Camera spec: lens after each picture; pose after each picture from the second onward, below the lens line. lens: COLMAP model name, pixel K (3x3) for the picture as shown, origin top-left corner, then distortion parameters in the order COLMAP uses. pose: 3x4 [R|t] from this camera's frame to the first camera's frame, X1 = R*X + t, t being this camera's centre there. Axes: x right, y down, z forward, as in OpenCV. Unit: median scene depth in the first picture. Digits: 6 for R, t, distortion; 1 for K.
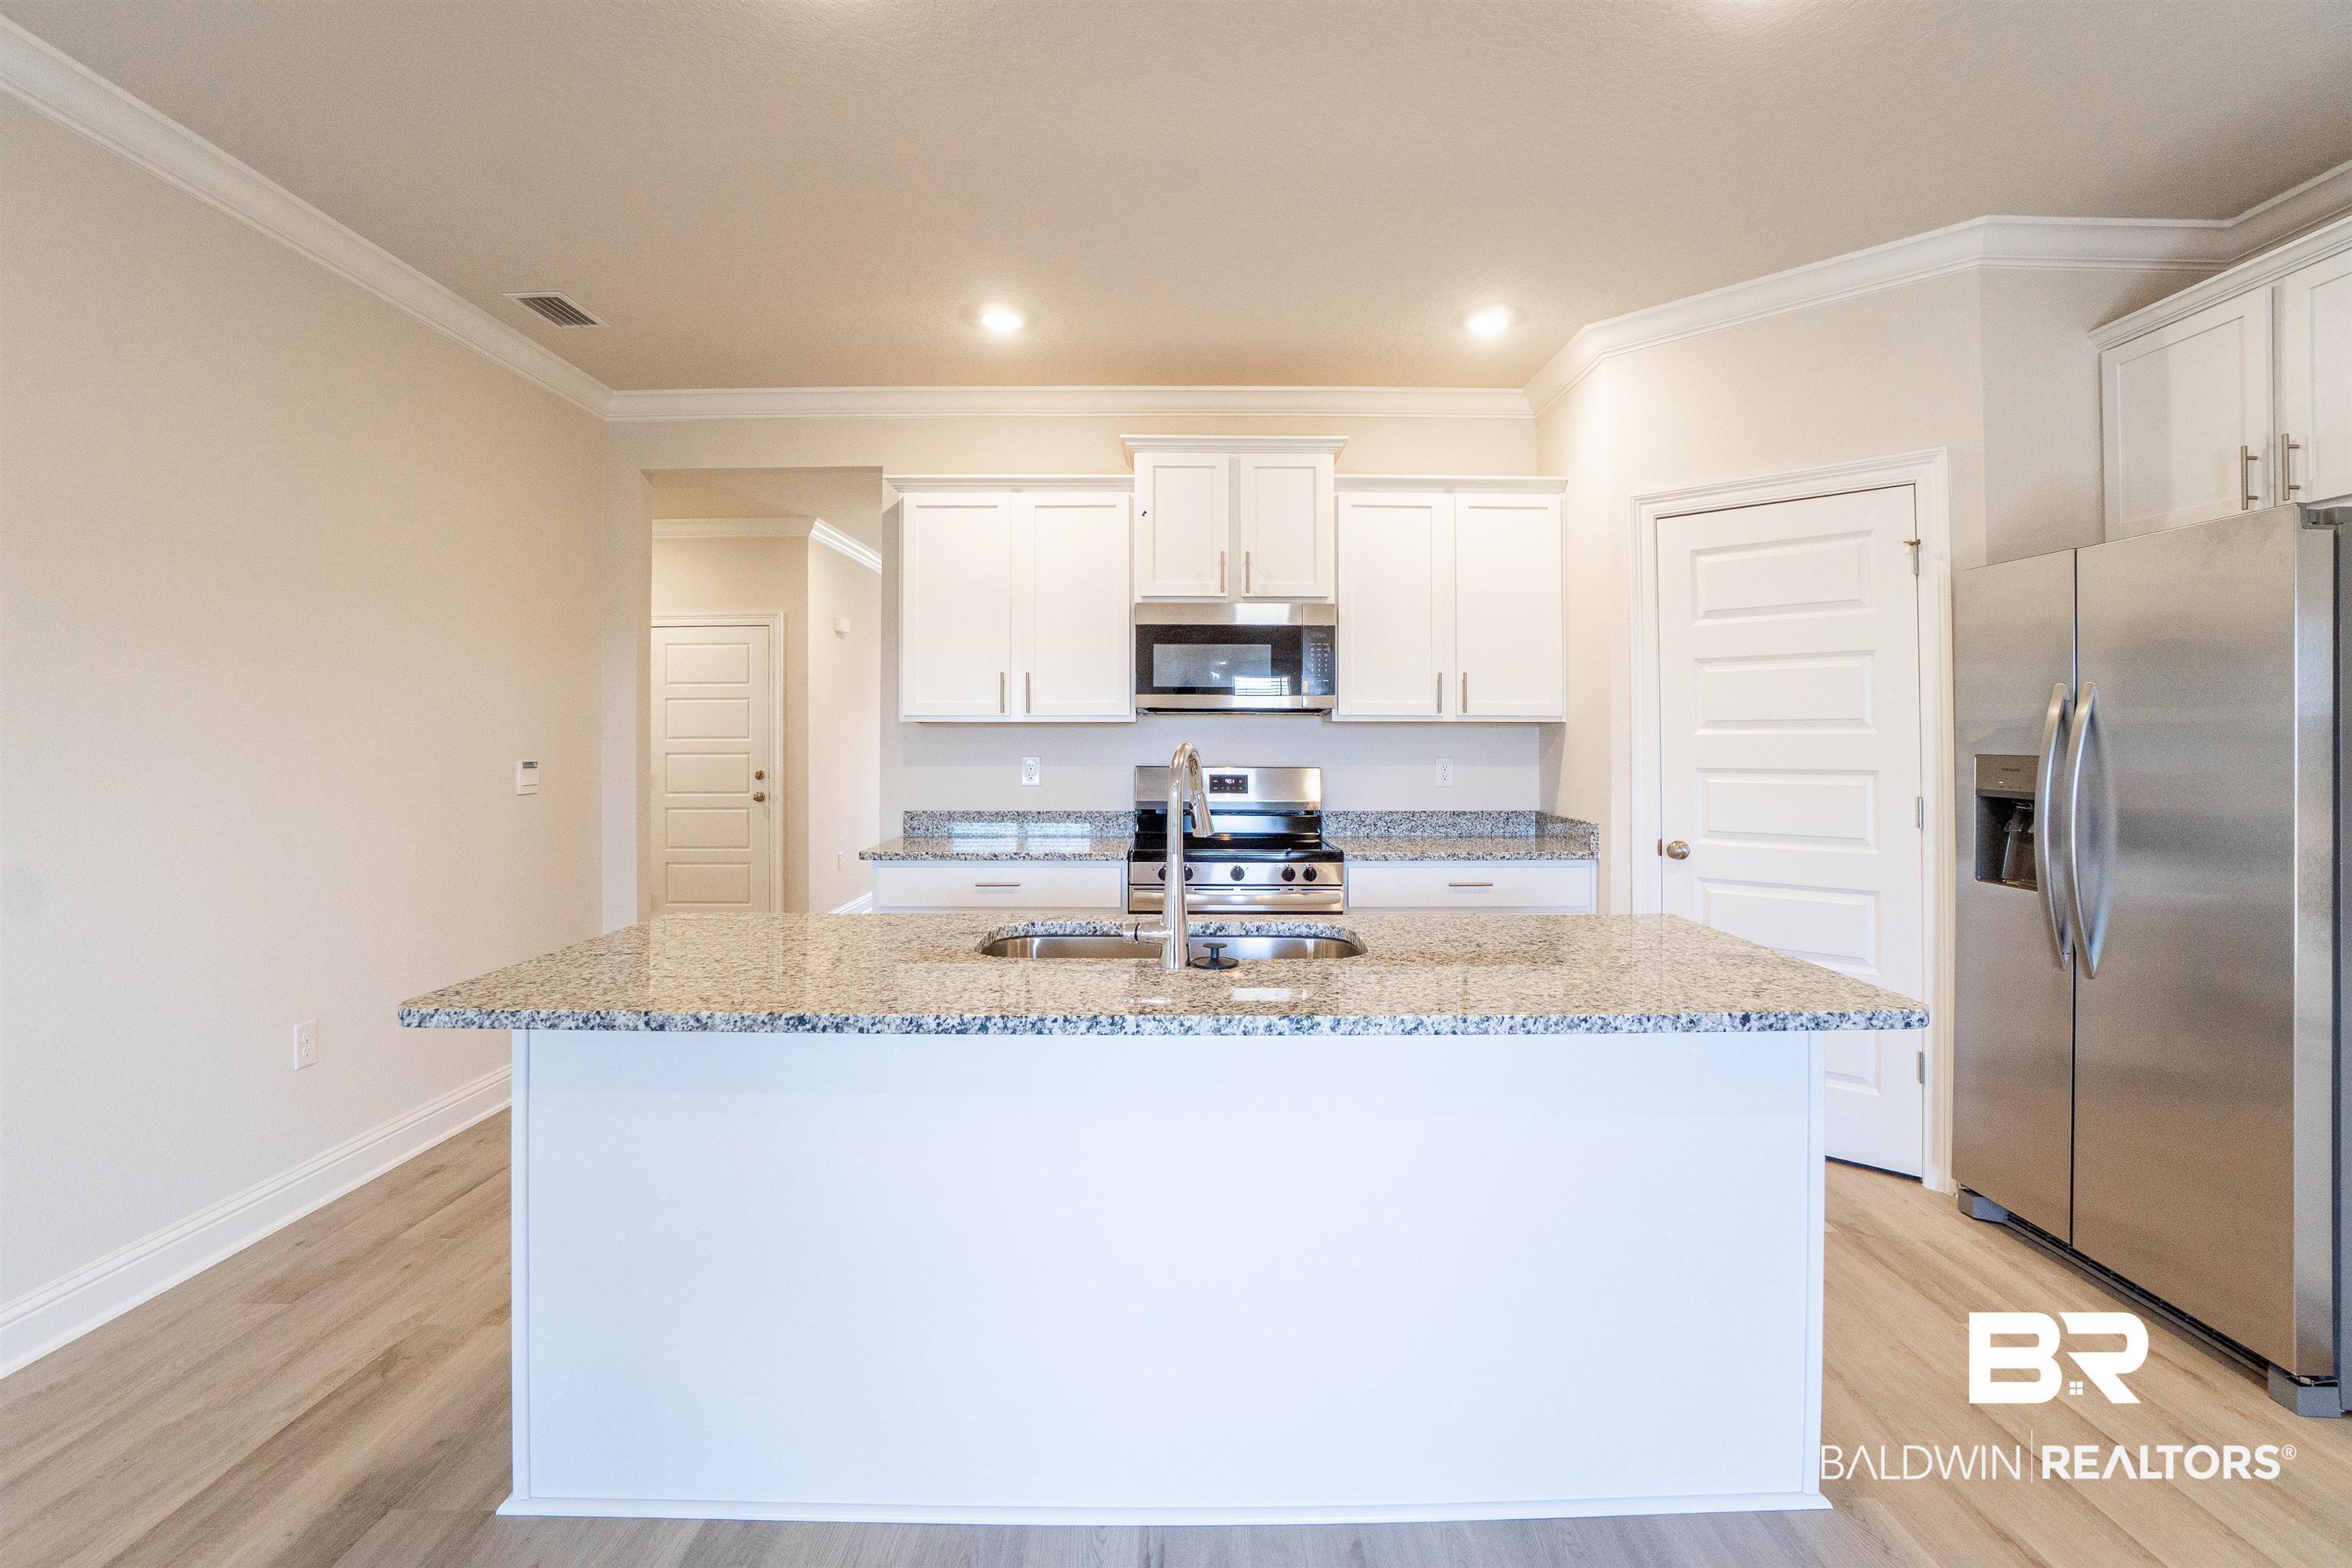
lens RADIAL K [[1142.3, 0, 1177.3], [0, 1142.3, 721.6], [0, 0, 1]] dist [-0.022350, 0.000135]
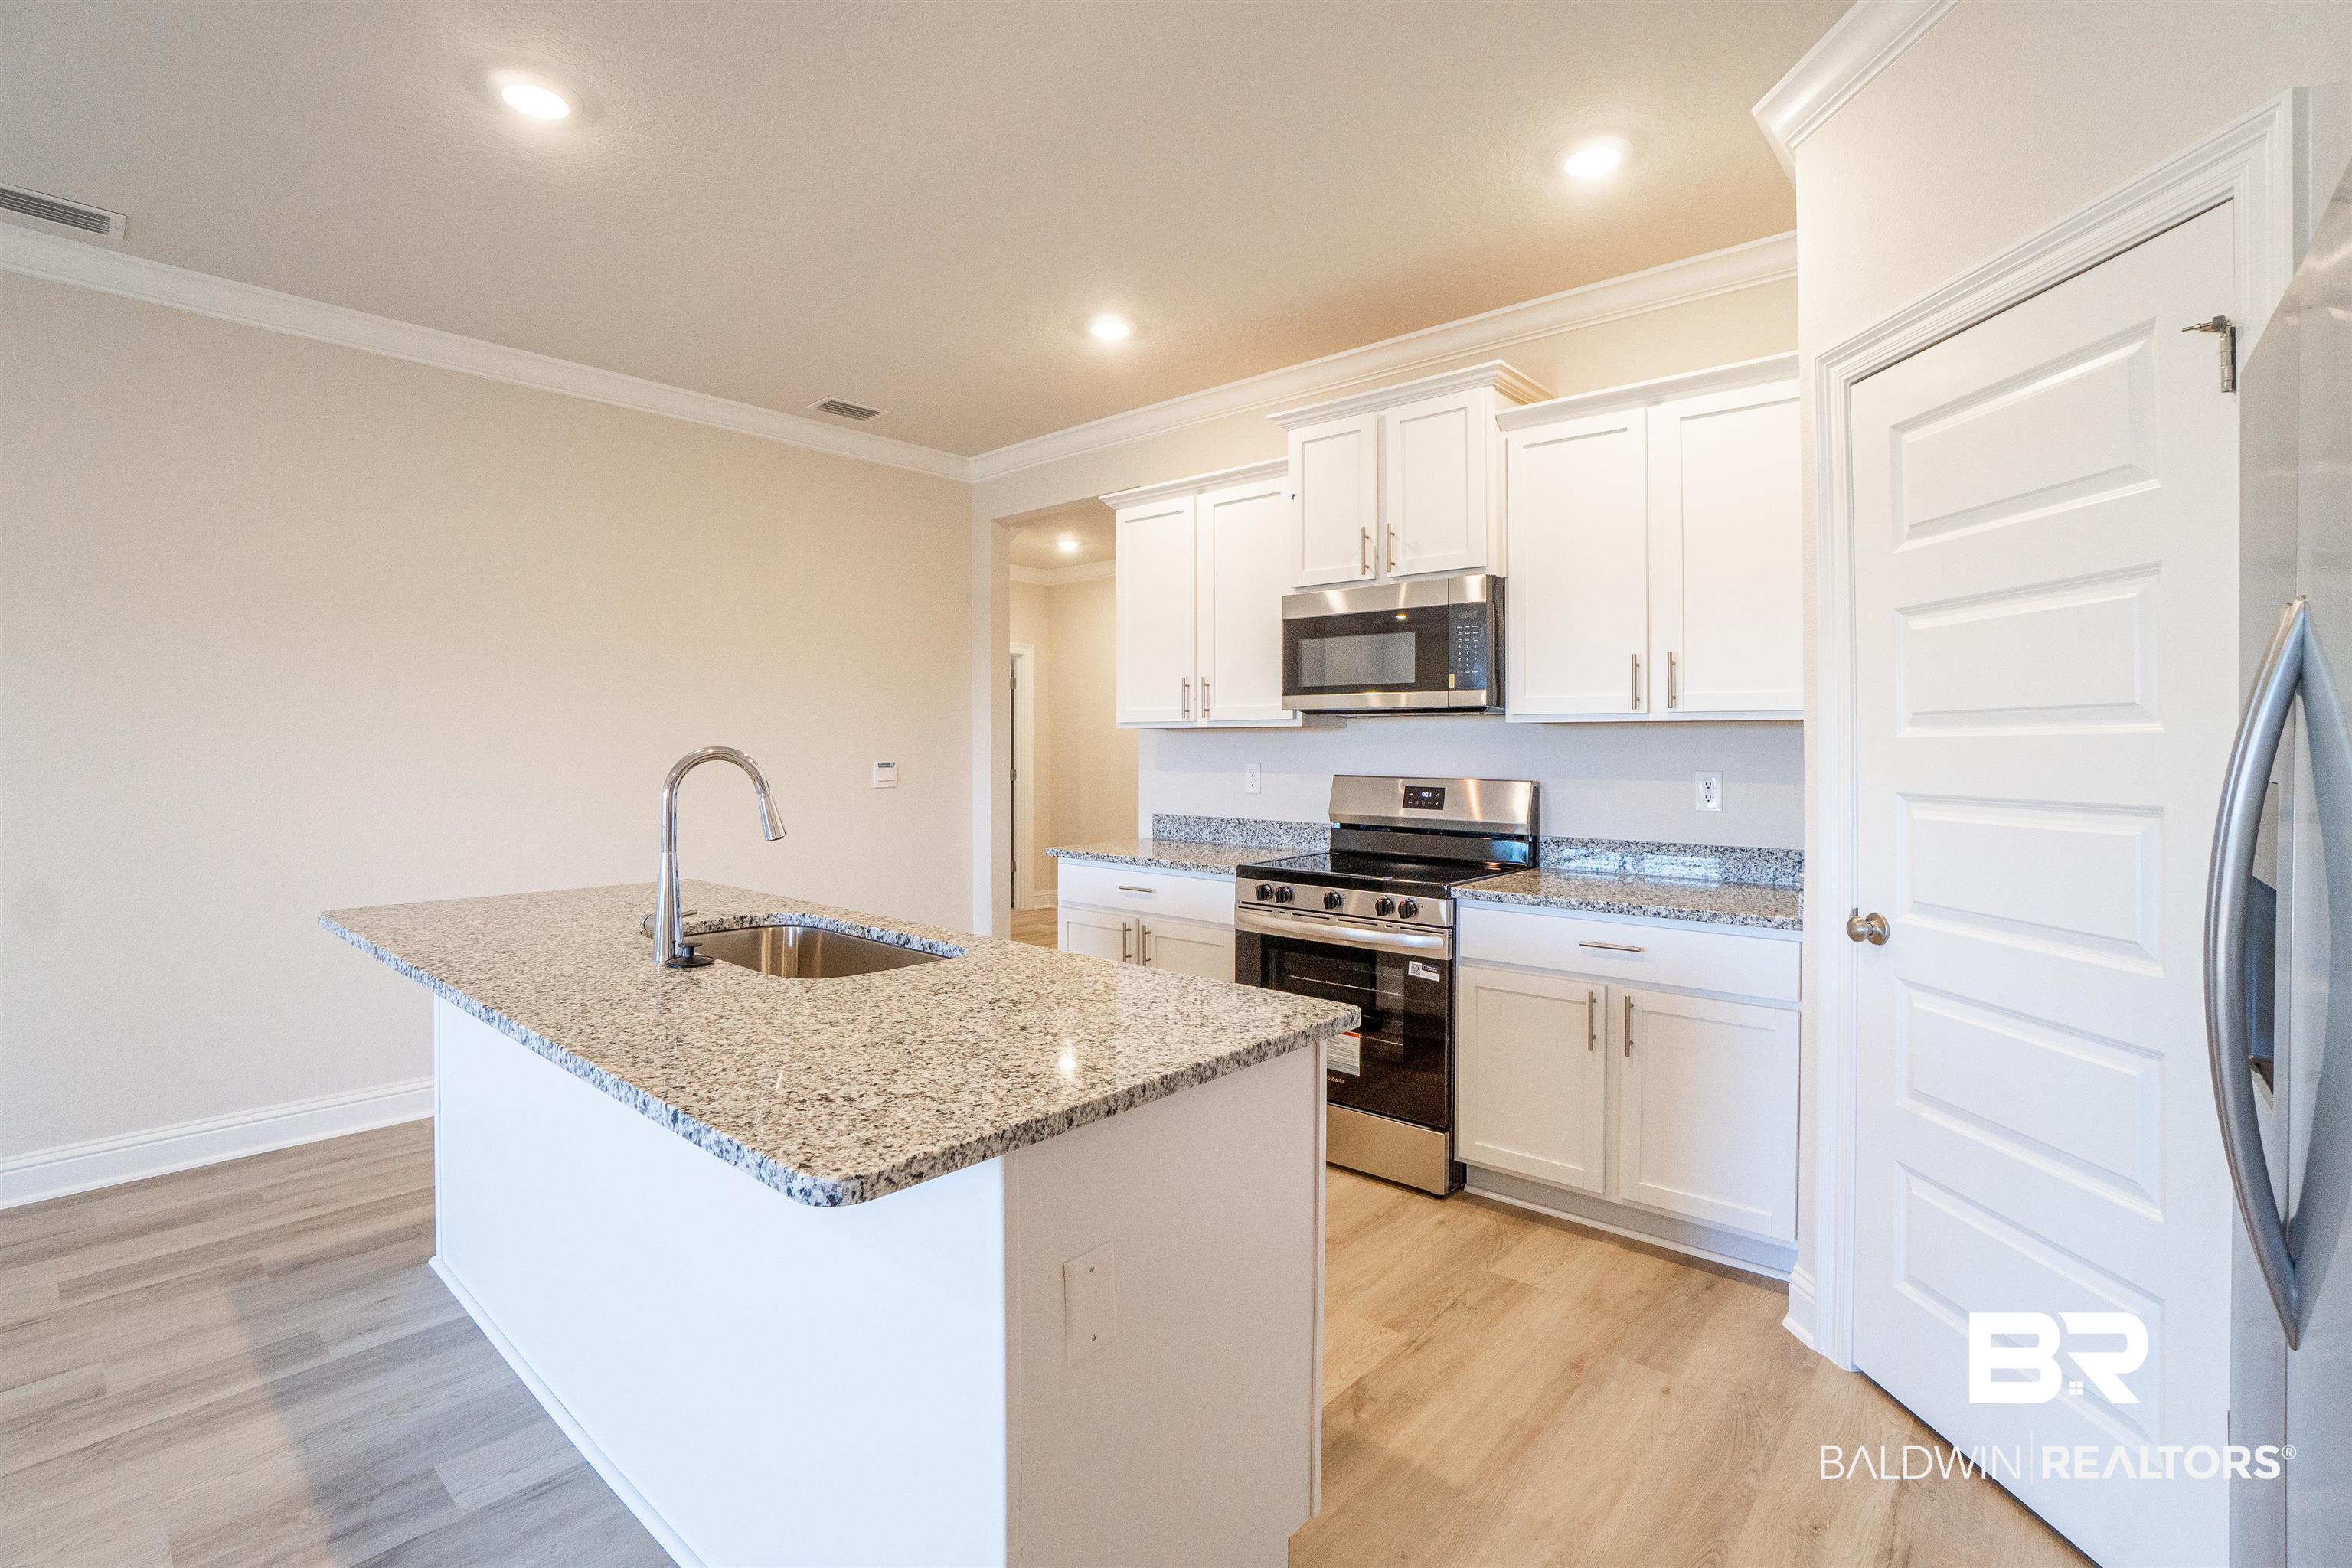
lens RADIAL K [[1086.5, 0, 1184.5], [0, 1086.5, 742.4], [0, 0, 1]] dist [-0.001399, -0.000189]
pose [[0.761243, -0.000975, -0.648467, 0.468002], [0.007010, 0.999953, 0.006725, 0.007006], [0.648429, -0.009665, 0.761213, 0.285551]]
